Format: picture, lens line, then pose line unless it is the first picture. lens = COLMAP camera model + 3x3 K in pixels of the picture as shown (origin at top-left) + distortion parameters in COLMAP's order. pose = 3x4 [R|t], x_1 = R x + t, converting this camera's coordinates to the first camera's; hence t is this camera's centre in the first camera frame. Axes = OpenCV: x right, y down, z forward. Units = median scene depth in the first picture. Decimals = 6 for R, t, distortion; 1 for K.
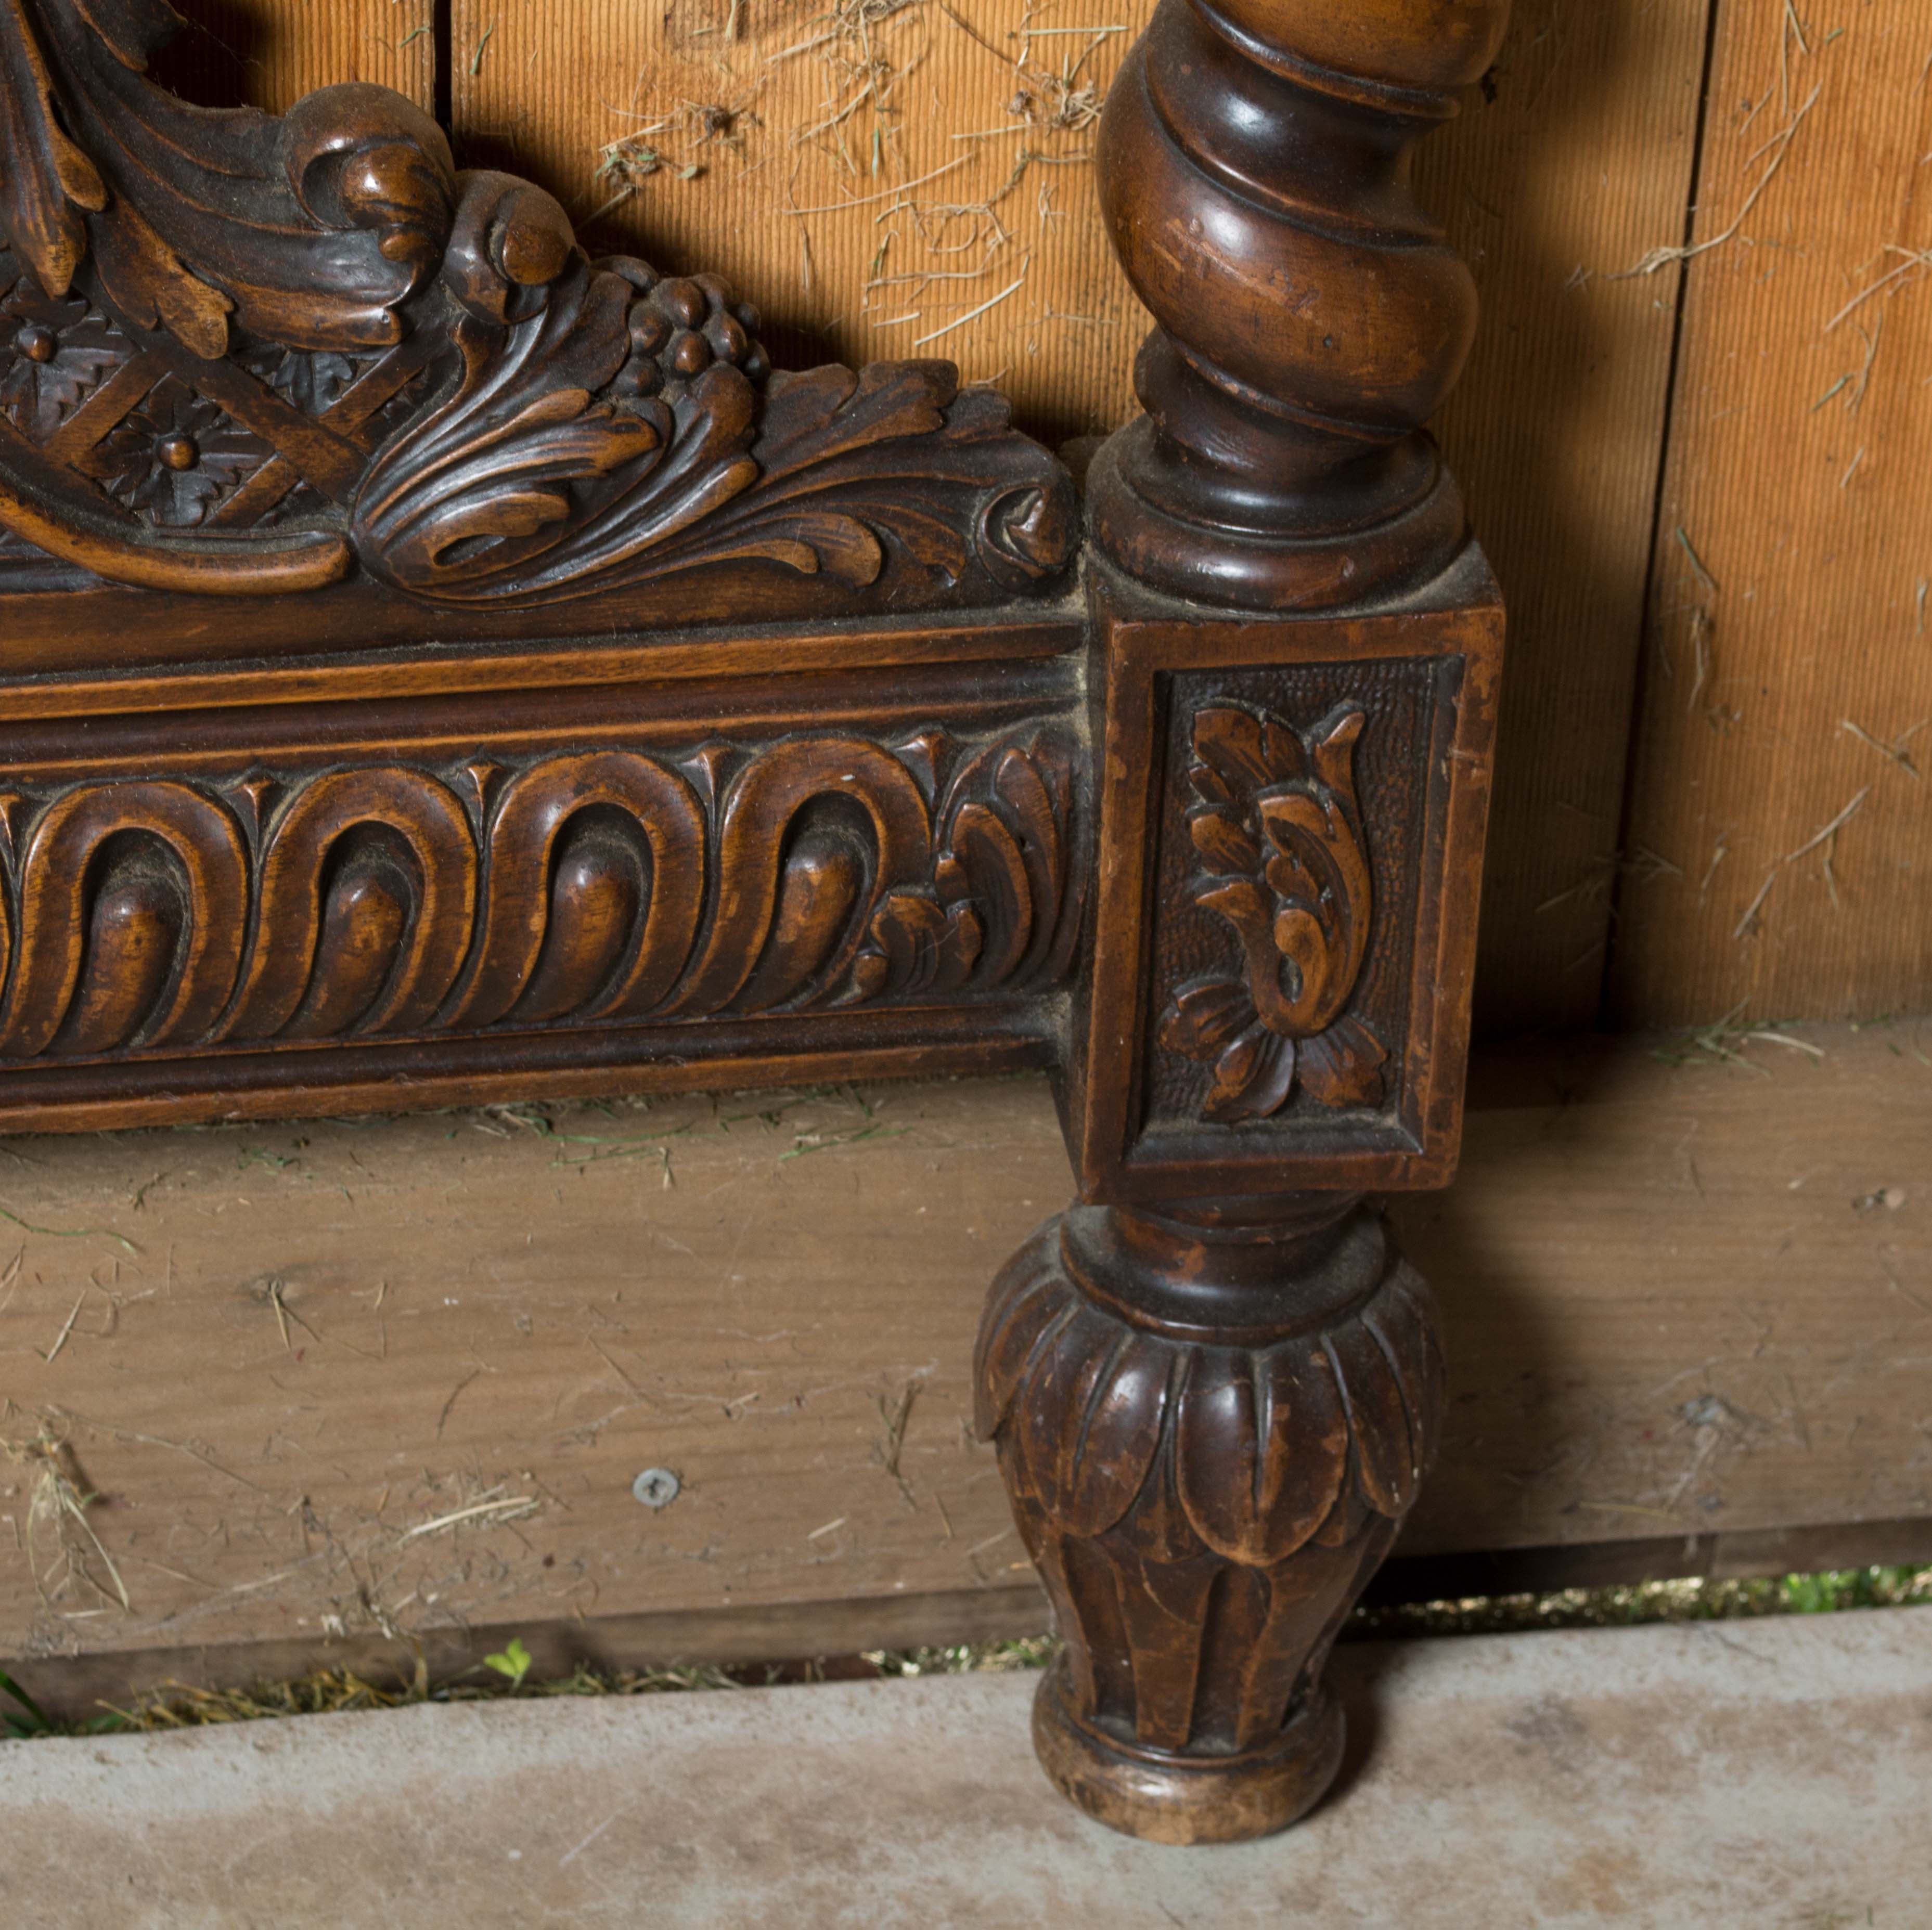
lens RADIAL K [[6795.3, 0, 964.3], [0, 6795.3, 955.6], [0, 0, 1]] dist [-0.044329, 0.000000]
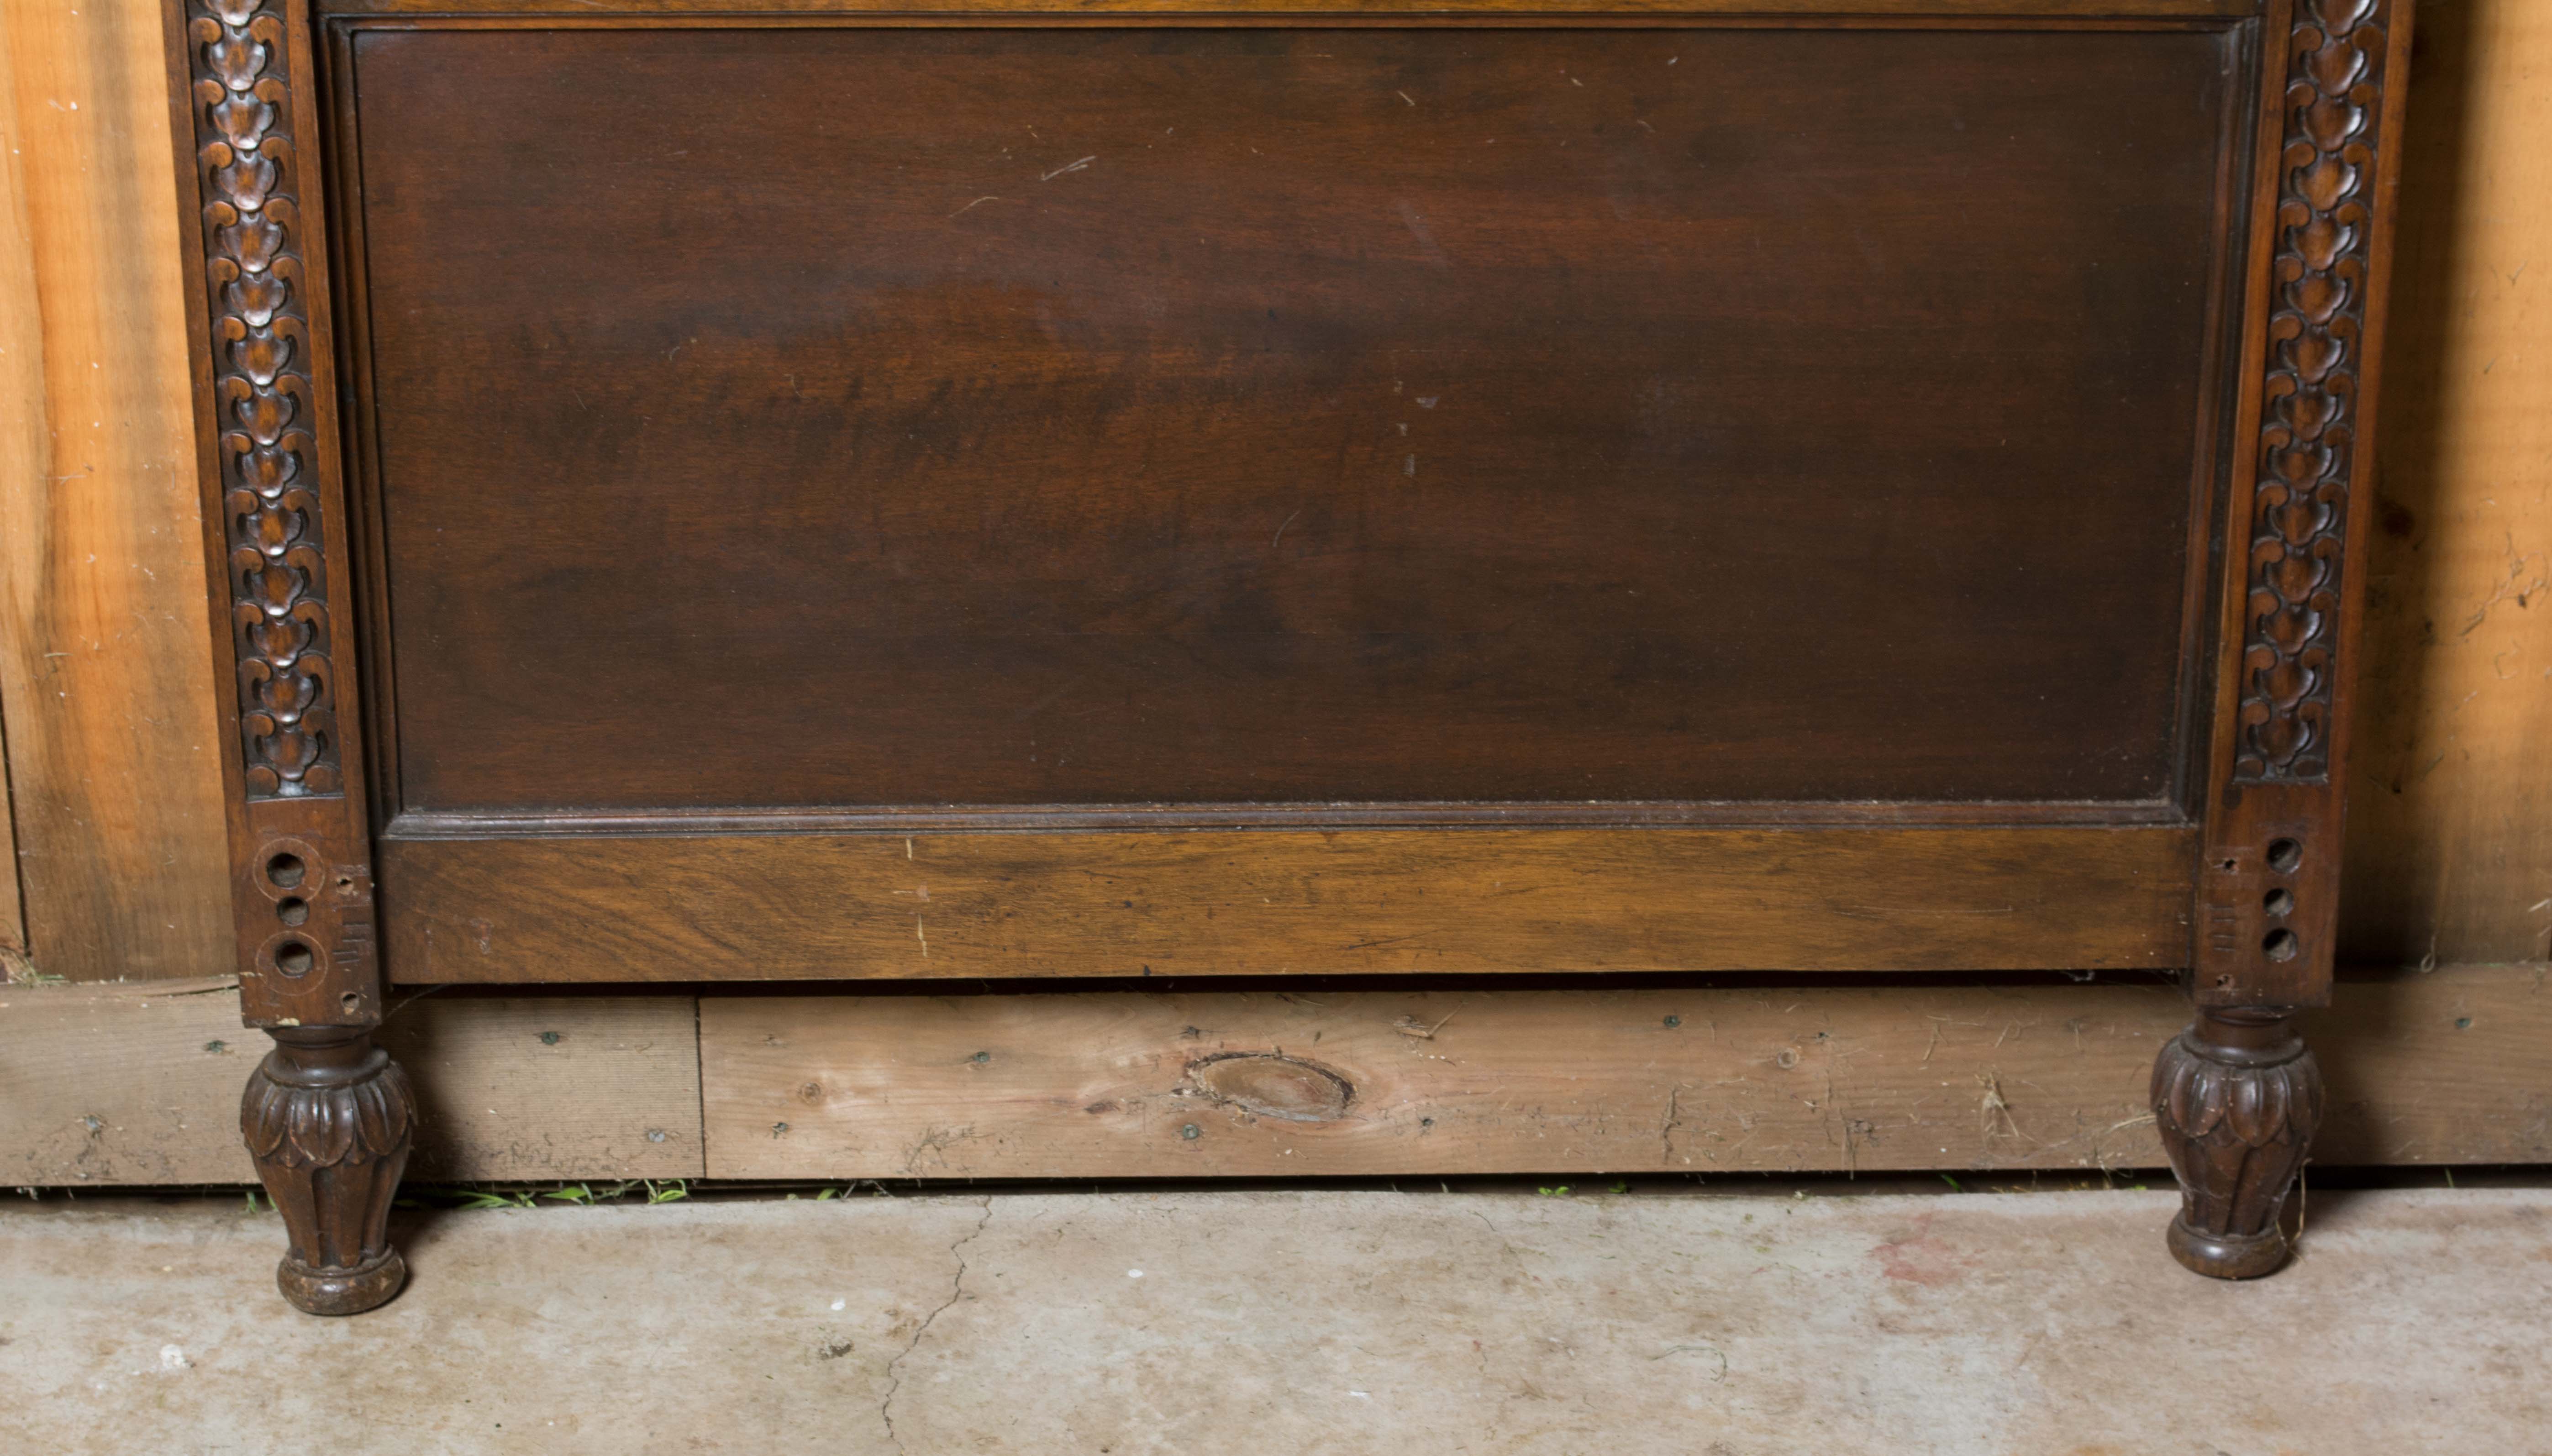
lens RADIAL K [[4966.8, 0, 1281.9], [0, 4966.8, 845.7], [0, 0, 1]] dist [0.009536, 0.000000]
pose [[0.993178, 0.023415, -0.114235, -0.192128], [-0.045425, 0.979934, -0.194075, 0.390594], [0.107399, 0.197940, 0.974313, -1.066296]]
